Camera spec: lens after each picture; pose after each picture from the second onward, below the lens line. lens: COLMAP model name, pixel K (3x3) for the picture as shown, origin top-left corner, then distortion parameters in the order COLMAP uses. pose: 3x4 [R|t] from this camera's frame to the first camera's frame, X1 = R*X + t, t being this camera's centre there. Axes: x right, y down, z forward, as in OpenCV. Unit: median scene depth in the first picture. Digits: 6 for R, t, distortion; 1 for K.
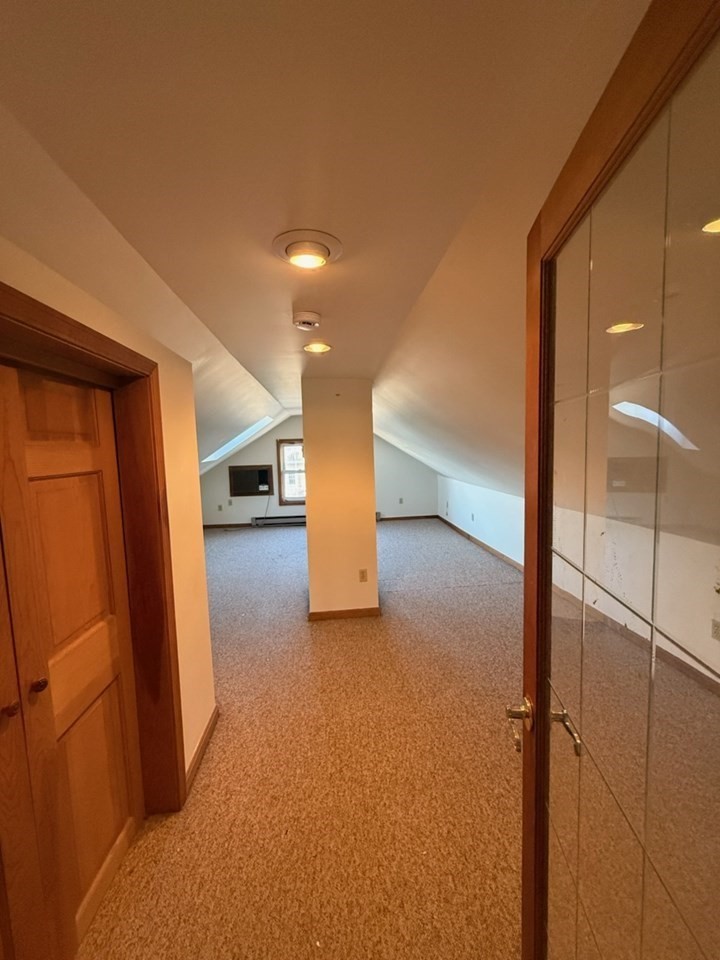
lens RADIAL K [[386.1, 0, 360.6], [0, 386.1, 475.6], [0, 0, 1]] dist [0.001788, -0.000022]
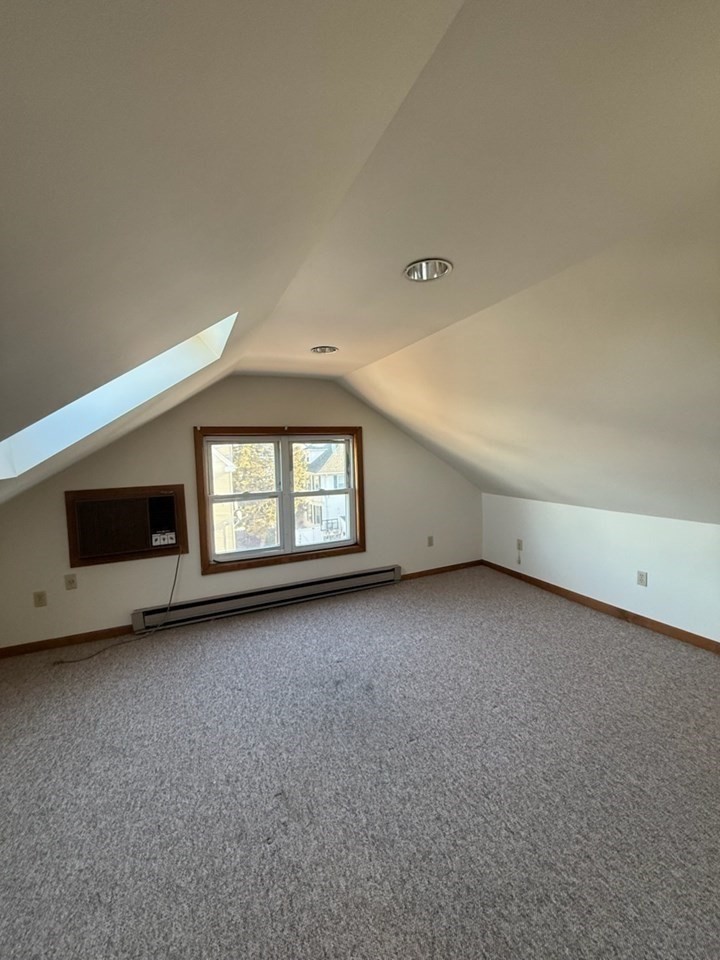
lens RADIAL K [[386.1, 0, 359.5], [0, 386.1, 477.5], [0, 0, 1]] dist [0.001788, -0.000022]
pose [[0.932233, -0.021068, 0.361244, -0.323377], [0.022475, 0.999747, 0.000306, -0.050905], [-0.361159, 0.007833, 0.932471, 0.833009]]
